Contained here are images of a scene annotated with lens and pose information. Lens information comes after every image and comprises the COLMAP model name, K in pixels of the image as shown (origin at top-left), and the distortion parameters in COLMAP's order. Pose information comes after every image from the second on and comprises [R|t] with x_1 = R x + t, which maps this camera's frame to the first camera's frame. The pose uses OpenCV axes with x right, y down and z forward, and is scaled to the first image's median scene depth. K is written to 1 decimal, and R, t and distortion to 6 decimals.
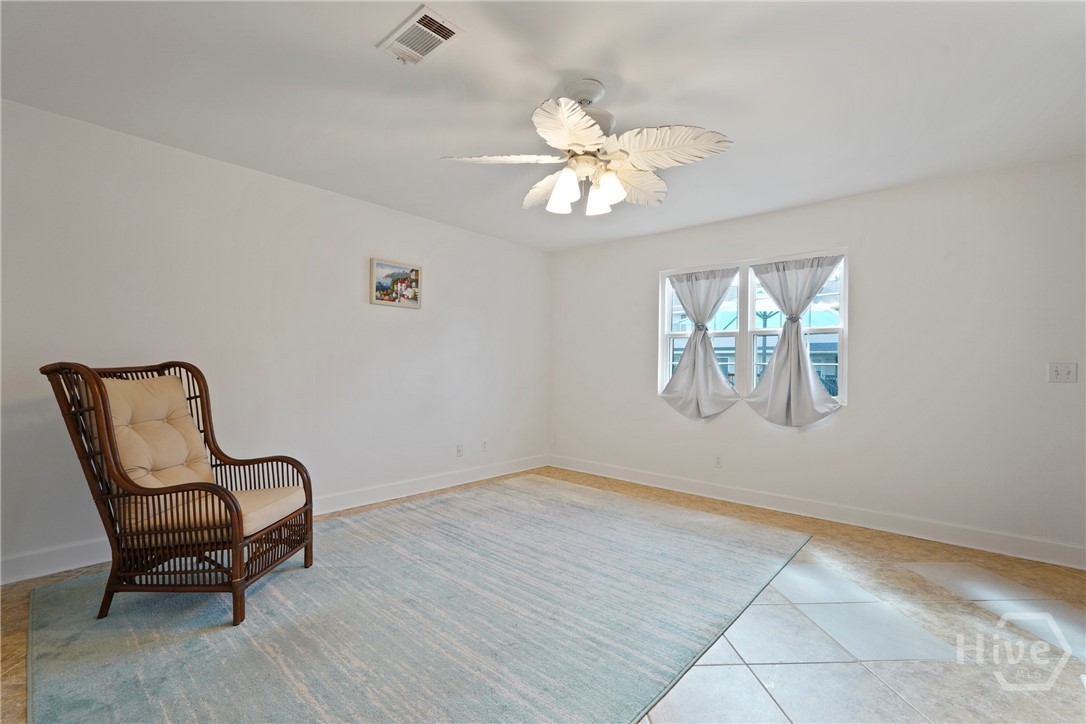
lens RADIAL K [[481.1, 0, 542.5], [0, 481.1, 365.1], [0, 0, 1]] dist [-0.008733, 0.002841]
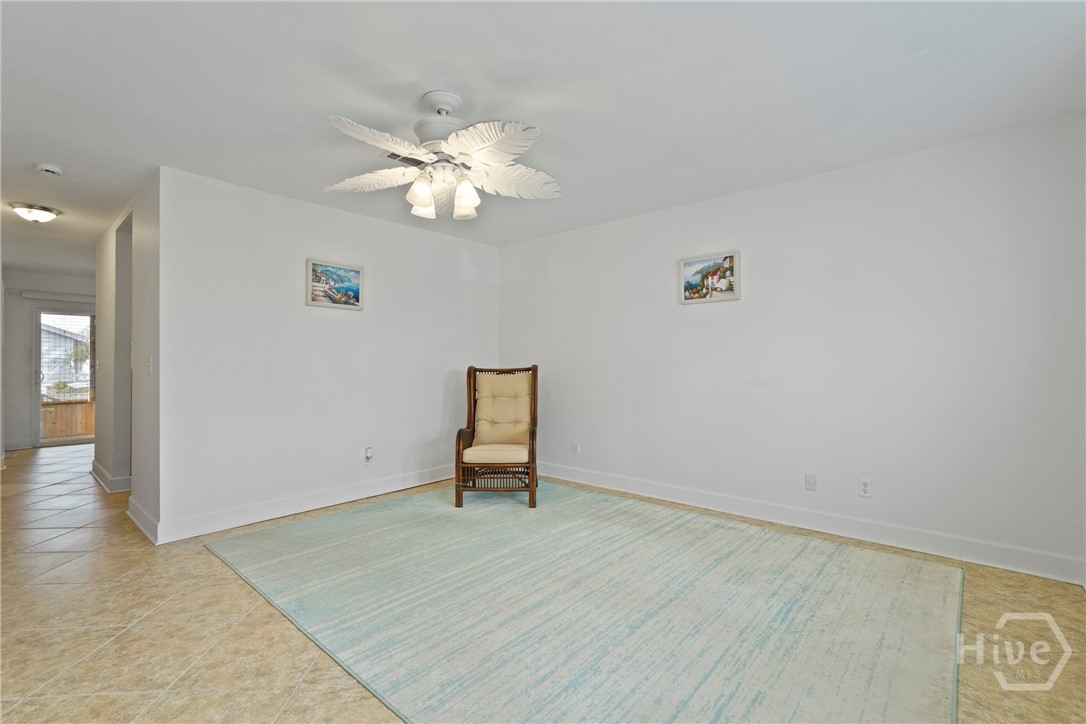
lens RADIAL K [[481.1, 0, 539.7], [0, 481.1, 358.3], [0, 0, 1]] dist [-0.008733, 0.002841]
pose [[0.002890, -0.025459, -0.999672, 0.650259], [0.004946, 0.999664, -0.025445, 0.009262], [0.999984, -0.004871, 0.003015, 0.695849]]
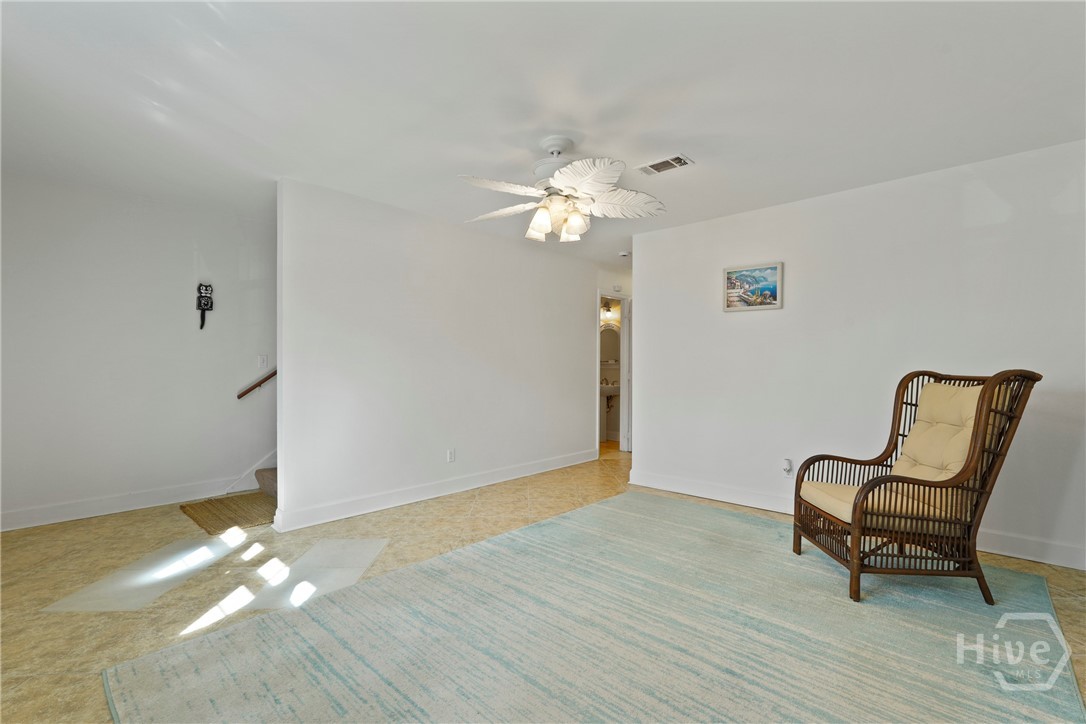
lens RADIAL K [[481.1, 0, 545.5], [0, 481.1, 363.6], [0, 0, 1]] dist [-0.008733, 0.002841]
pose [[-0.999698, -0.018960, 0.015636, 0.051035], [-0.019080, 0.999789, -0.007583, 0.003207], [-0.015489, -0.007879, -0.999849, 1.290956]]
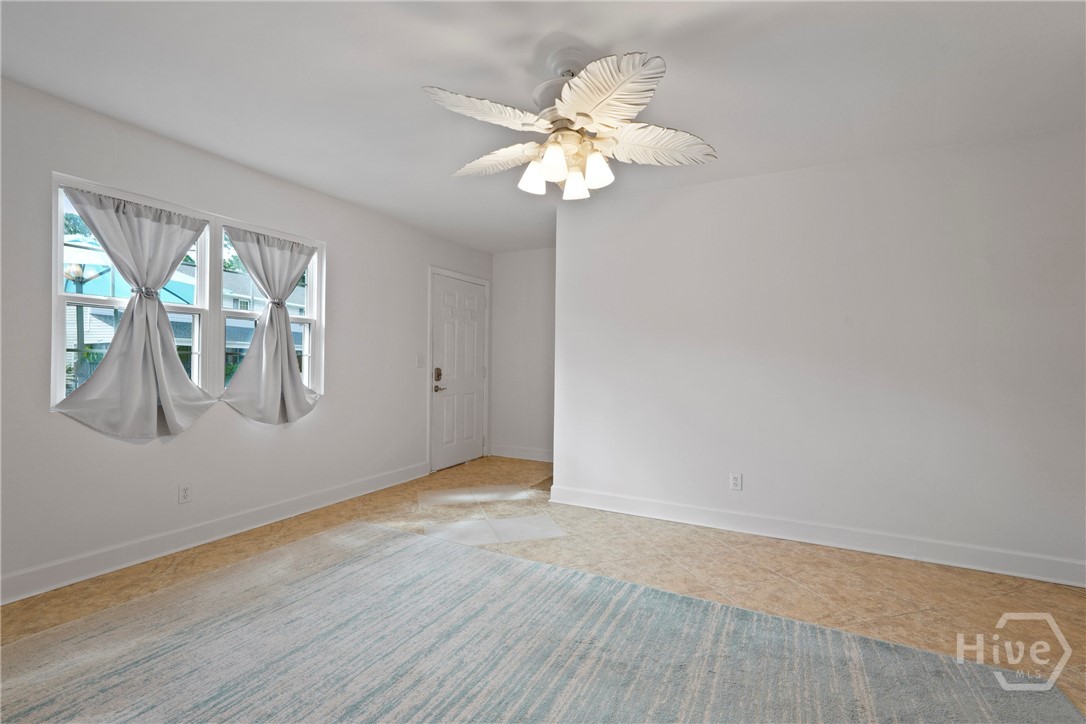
lens RADIAL K [[481.1, 0, 543.0], [0, 481.1, 363.2], [0, 0, 1]] dist [-0.008733, 0.002841]
pose [[-0.246067, -0.019271, 0.969061, -0.458289], [-0.016686, 0.999738, 0.015644, -0.007840], [-0.969109, -0.012320, -0.246324, 0.729210]]
